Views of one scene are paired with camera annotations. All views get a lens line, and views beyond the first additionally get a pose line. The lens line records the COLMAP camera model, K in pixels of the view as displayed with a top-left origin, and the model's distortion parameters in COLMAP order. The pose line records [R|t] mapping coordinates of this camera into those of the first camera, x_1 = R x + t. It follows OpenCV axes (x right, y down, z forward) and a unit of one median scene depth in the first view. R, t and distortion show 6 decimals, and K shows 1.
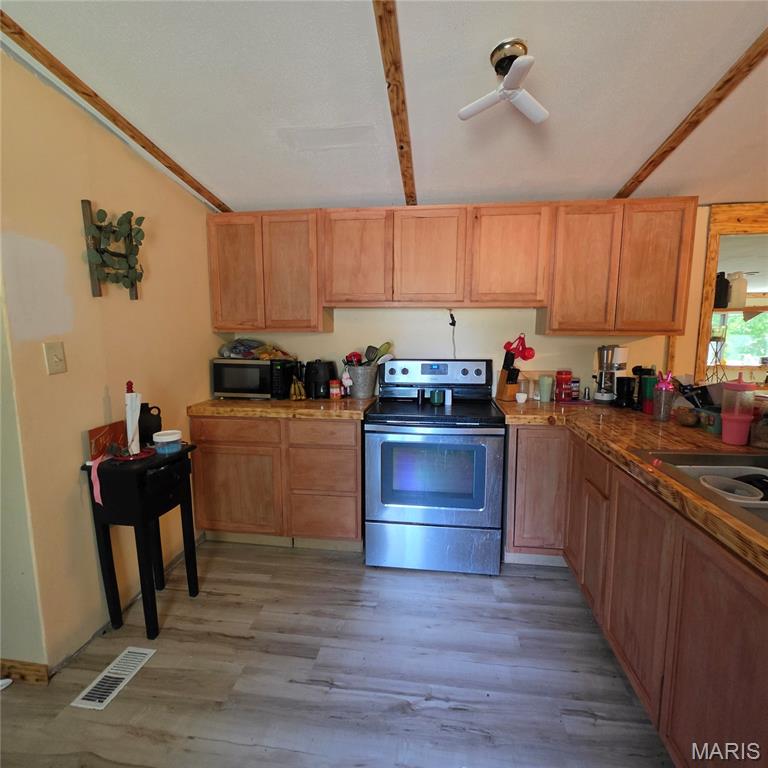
lens RADIAL K [[408.2, 0, 382.4], [0, 408.2, 385.3], [0, 0, 1]] dist [-0.020797, 0.002736]
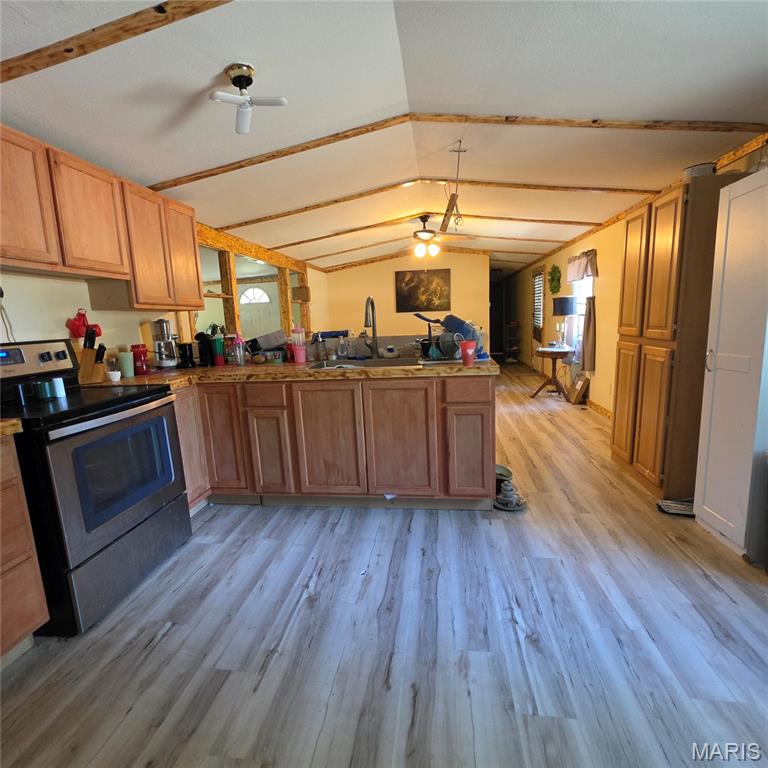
lens RADIAL K [[408.2, 0, 383.6], [0, 408.2, 385.1], [0, 0, 1]] dist [-0.020797, 0.002736]
pose [[-0.005778, -0.164672, 0.986331, -0.834549], [0.170567, 0.971731, 0.163234, 0.006496], [-0.985329, 0.169179, 0.022473, 0.517582]]
